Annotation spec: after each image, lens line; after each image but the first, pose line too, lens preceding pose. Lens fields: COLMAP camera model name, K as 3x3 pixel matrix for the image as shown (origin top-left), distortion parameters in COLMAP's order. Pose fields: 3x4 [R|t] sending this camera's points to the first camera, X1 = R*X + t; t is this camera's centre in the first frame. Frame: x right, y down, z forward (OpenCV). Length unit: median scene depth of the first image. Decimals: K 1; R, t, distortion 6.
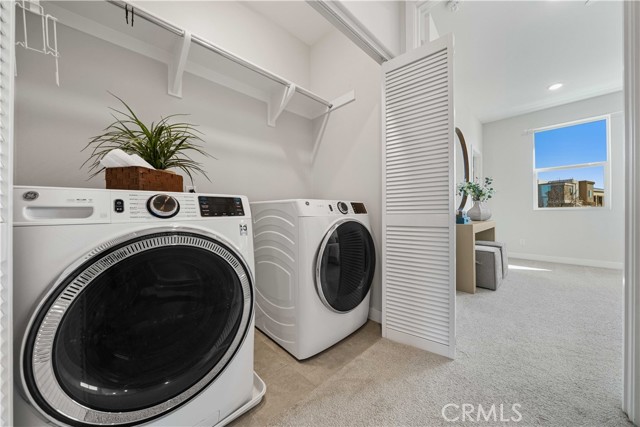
lens RADIAL K [[218.8, 0, 320.0], [0, 218.8, 212.4], [0, 0, 1]] dist [-0.007245, -0.000125]
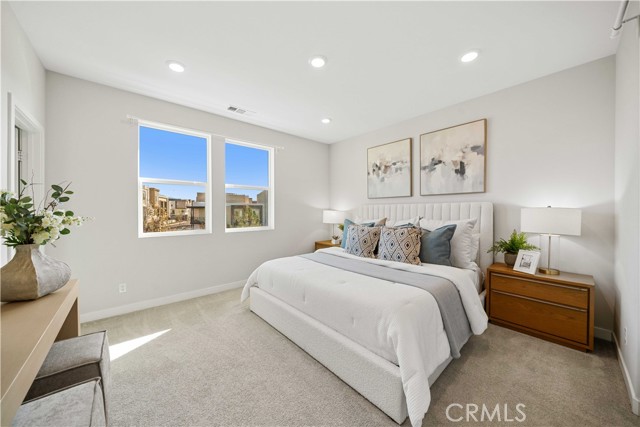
lens RADIAL K [[218.8, 0, 320.0], [0, 218.8, 212.4], [0, 0, 1]] dist [-0.007245, -0.000125]
pose [[0.039398, -0.006220, 0.999204, 0.381437], [0.017504, 0.999831, 0.005534, -0.101724], [-0.999070, 0.017272, 0.039500, 0.492163]]
